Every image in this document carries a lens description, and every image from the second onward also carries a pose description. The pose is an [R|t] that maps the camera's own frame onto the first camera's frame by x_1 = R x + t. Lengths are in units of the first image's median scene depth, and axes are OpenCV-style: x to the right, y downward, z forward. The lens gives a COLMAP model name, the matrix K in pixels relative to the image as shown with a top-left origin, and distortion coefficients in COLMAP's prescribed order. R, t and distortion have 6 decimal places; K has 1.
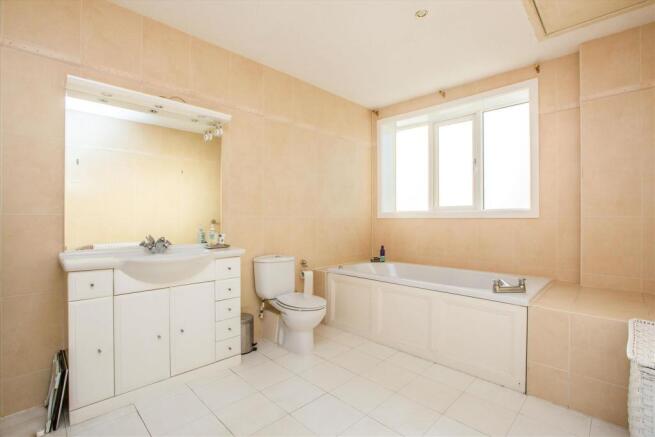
lens RADIAL K [[311.8, 0, 326.0], [0, 311.8, 215.9], [0, 0, 1]] dist [-0.017330, 0.001307]
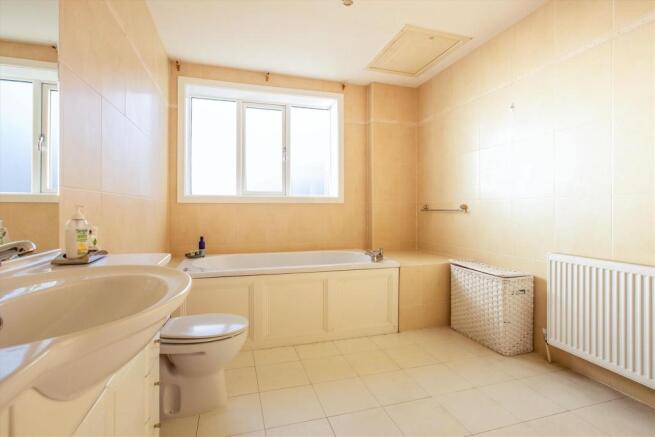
lens RADIAL K [[299.0, 0, 326.8], [0, 299.0, 210.5], [0, 0, 1]] dist [-0.000191, 0.000360]
pose [[0.486766, -0.016677, 0.873373, -0.359822], [-0.007367, 0.999704, 0.023195, 0.007459], [-0.873502, -0.017725, 0.486499, 0.359884]]
